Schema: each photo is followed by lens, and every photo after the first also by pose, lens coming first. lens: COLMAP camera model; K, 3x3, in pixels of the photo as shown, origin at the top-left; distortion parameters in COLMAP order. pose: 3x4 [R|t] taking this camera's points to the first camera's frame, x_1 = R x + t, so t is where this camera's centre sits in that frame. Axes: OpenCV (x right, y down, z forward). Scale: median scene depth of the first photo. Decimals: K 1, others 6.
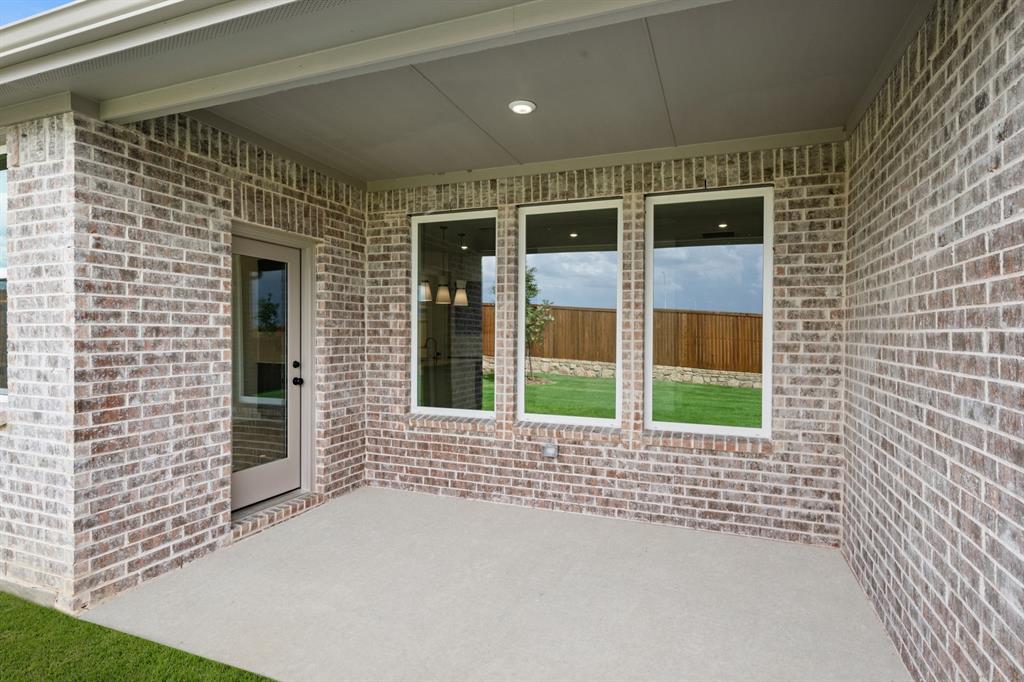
lens RADIAL K [[529.9, 0, 516.0], [0, 529.9, 338.5], [0, 0, 1]] dist [0.000889, -0.000014]
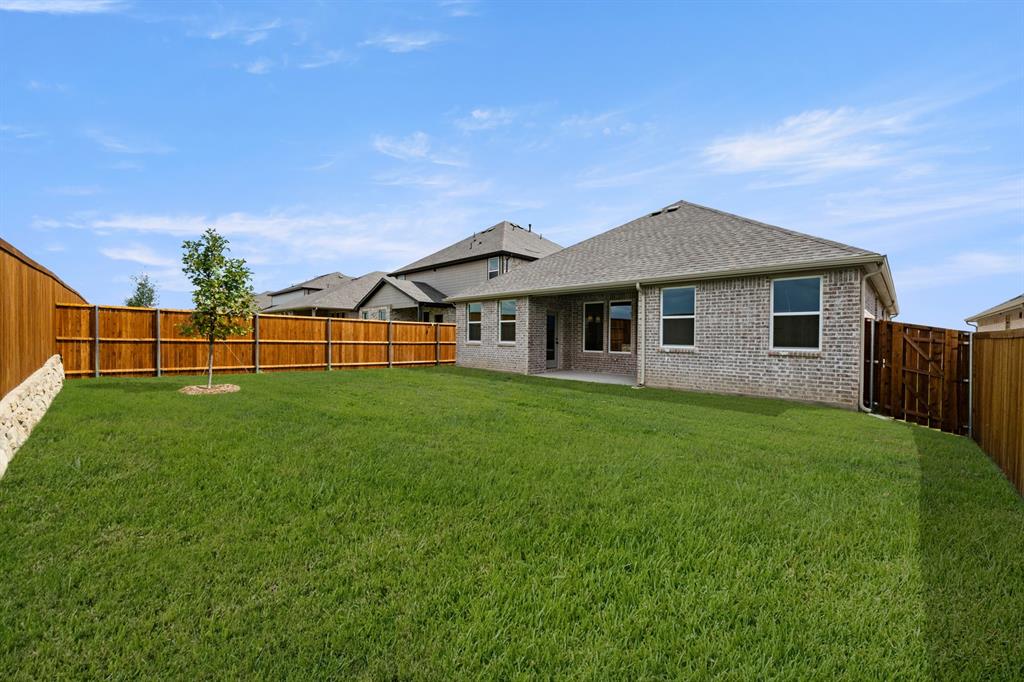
lens RADIAL K [[396.1, 0, 514.5], [0, 396.1, 342.1], [0, 0, 1]] dist [0.000749, -0.000190]
pose [[0.919955, 0.008989, -0.391920, 0.534307], [-0.005876, 0.999941, 0.009141, 0.047849], [0.391979, -0.006106, 0.919954, -2.097495]]
